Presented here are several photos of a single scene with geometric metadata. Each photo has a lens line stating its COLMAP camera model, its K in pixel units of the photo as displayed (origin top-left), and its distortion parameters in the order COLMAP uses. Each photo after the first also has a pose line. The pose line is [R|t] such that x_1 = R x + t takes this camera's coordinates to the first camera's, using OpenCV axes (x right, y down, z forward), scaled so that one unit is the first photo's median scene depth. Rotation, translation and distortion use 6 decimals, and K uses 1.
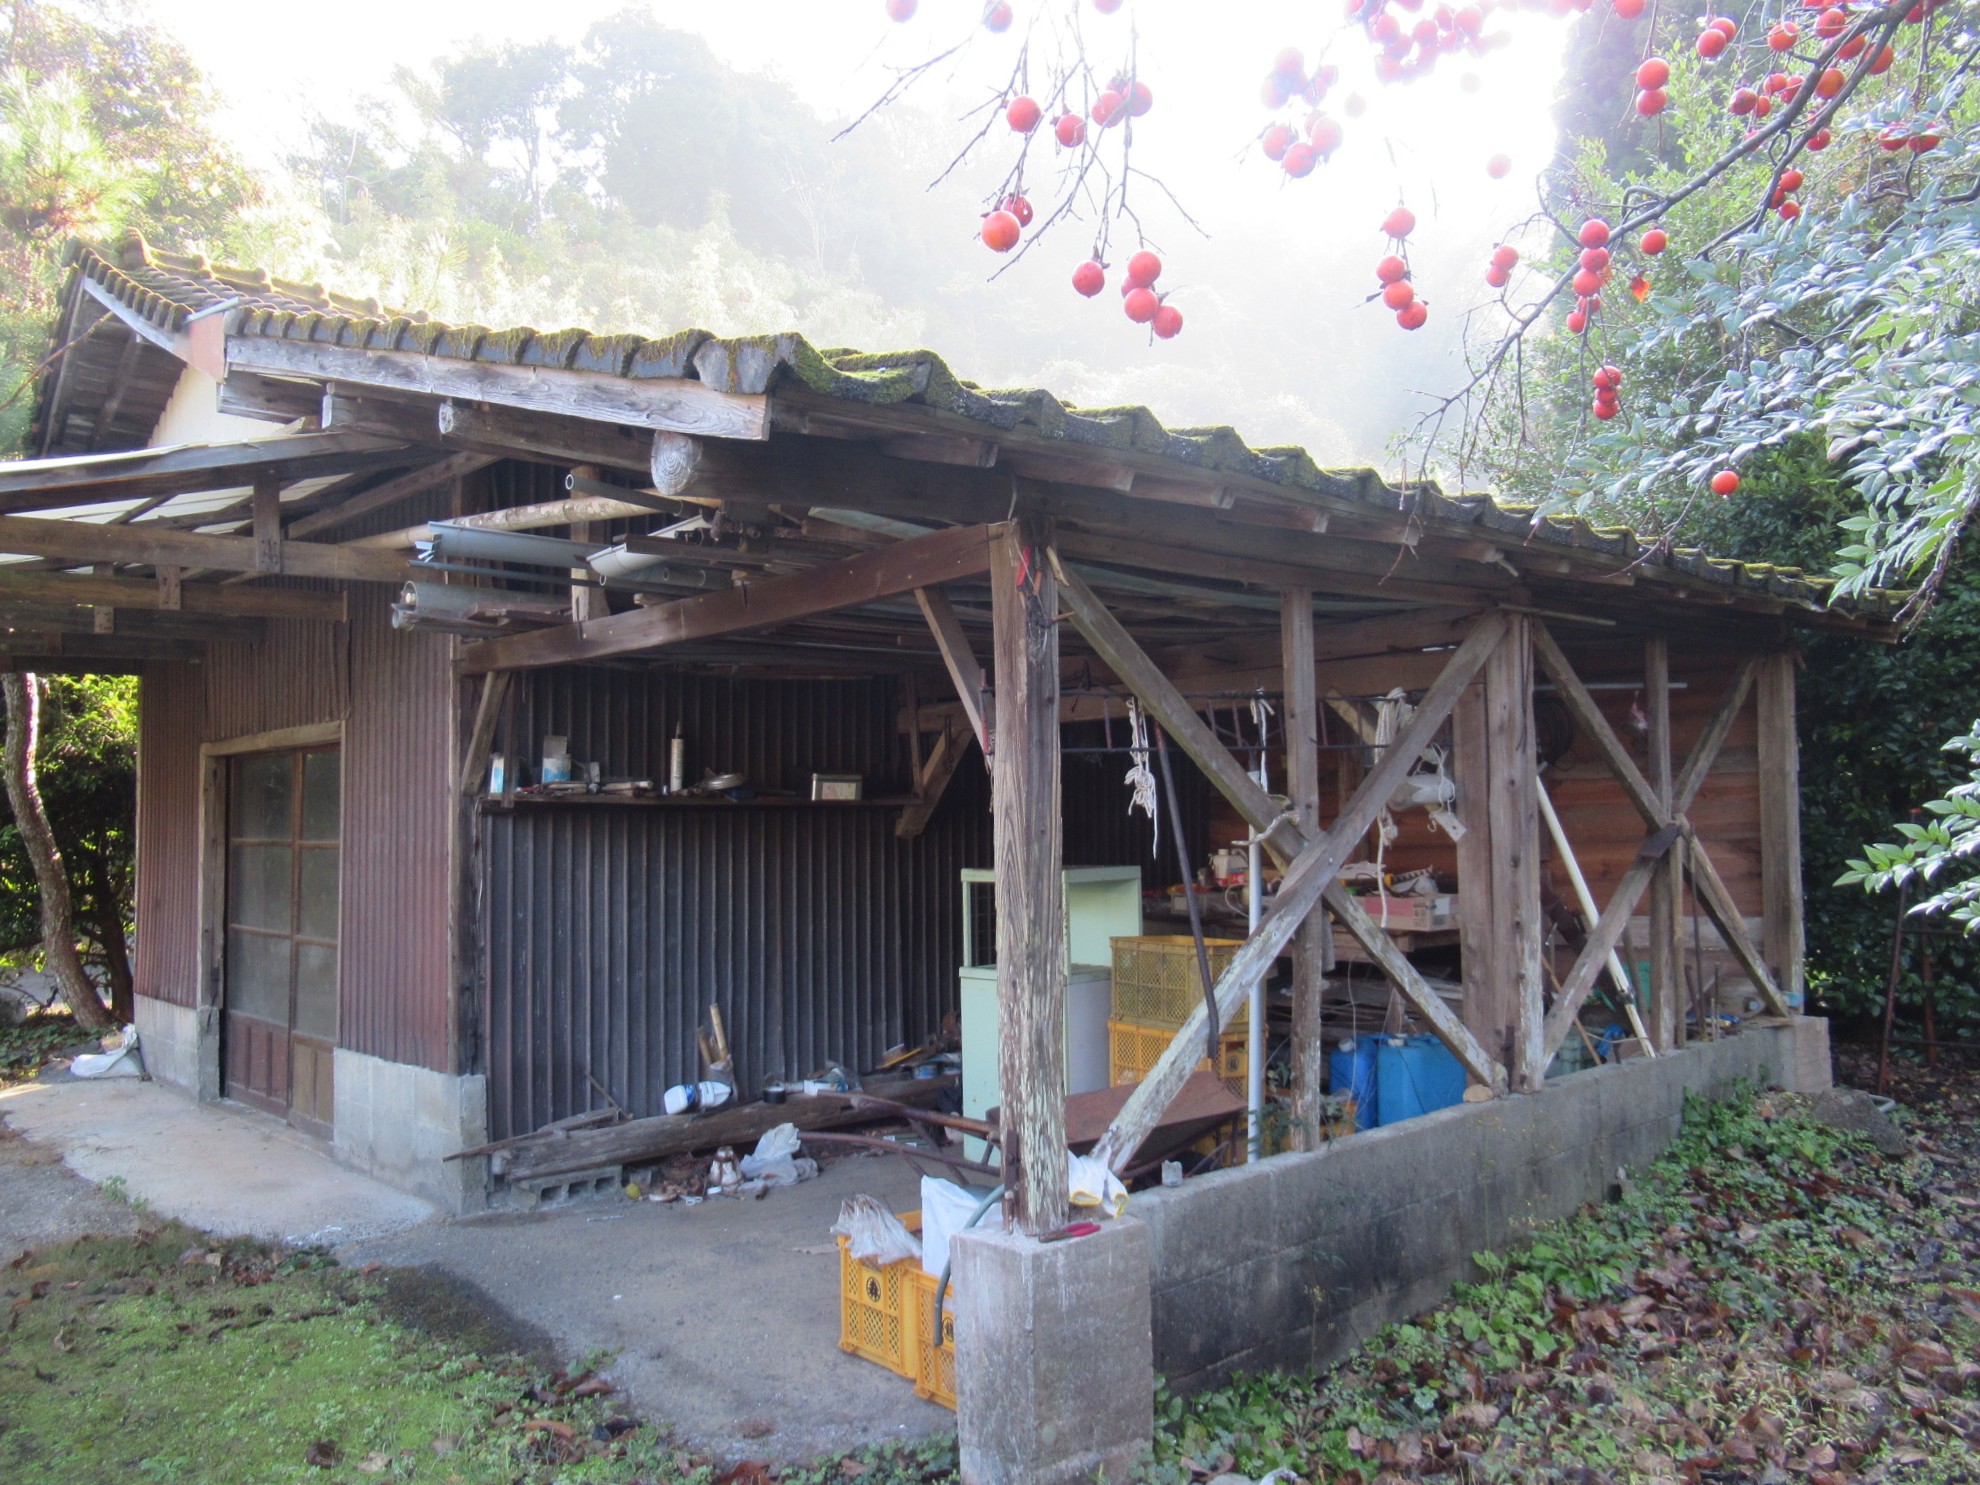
lens RADIAL K [[1535.8, 0, 991.1], [0, 1535.8, 746.0], [0, 0, 1]] dist [0.002937, -0.006703]
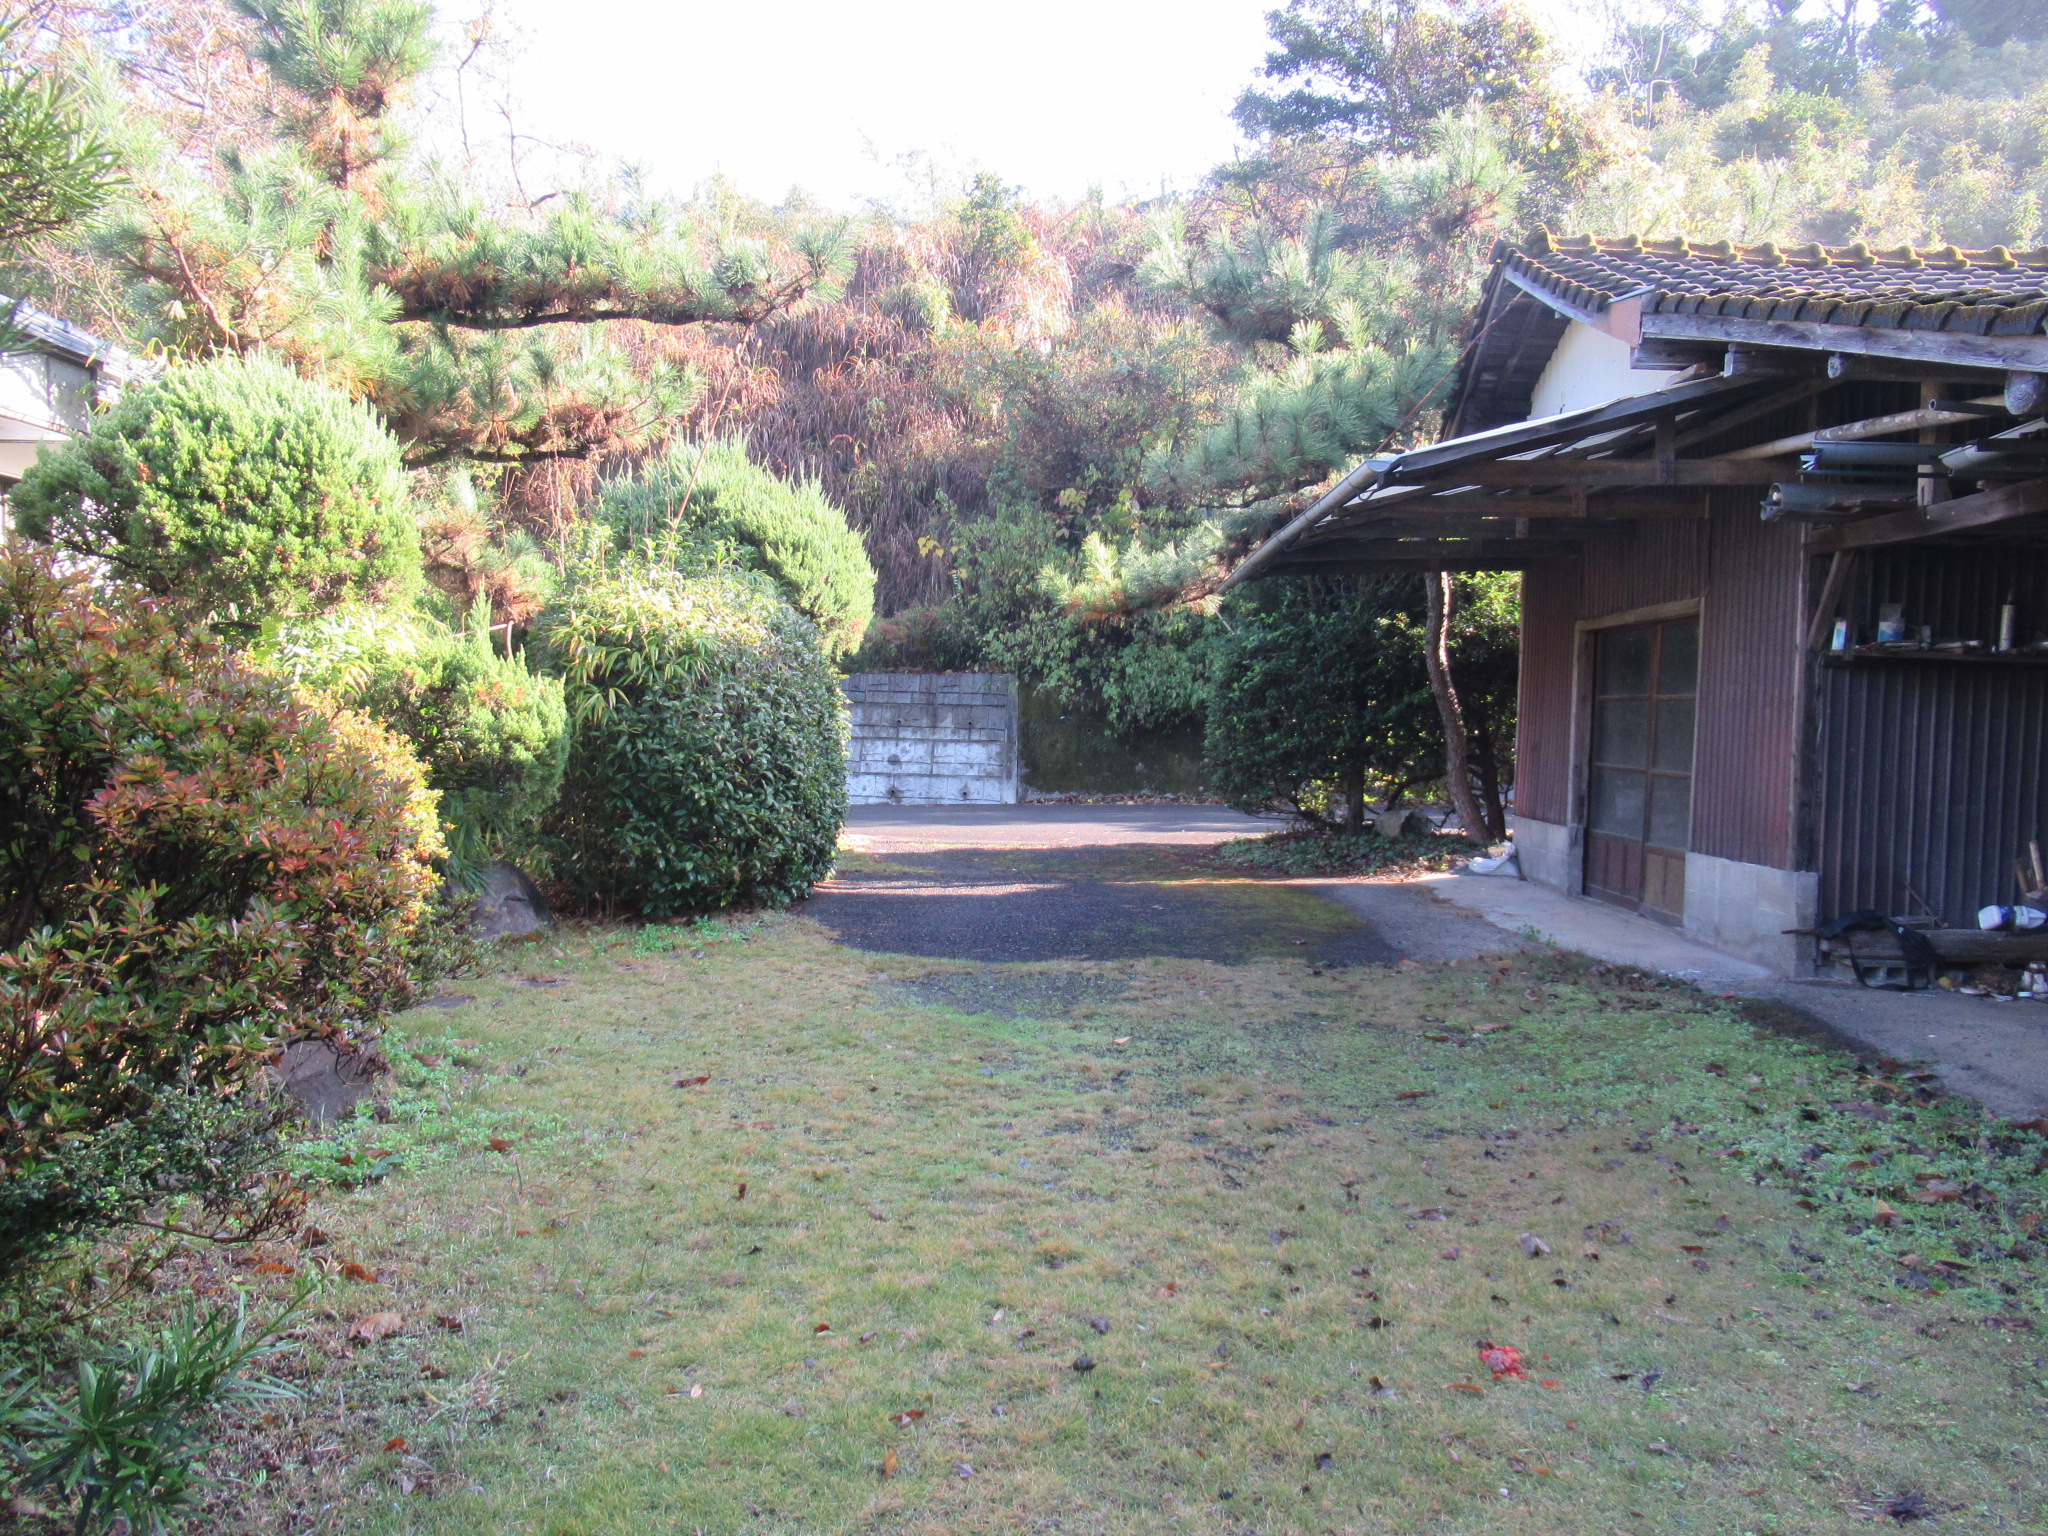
lens RADIAL K [[1501.7, 0, 1019.5], [0, 1501.7, 781.8], [0, 0, 1]] dist [-0.018013, 0.007649]
pose [[0.710659, 0.060267, -0.700951, 0.057890], [0.004561, 0.995909, 0.090251, 0.023024], [0.703522, -0.067334, 0.707476, -0.307543]]
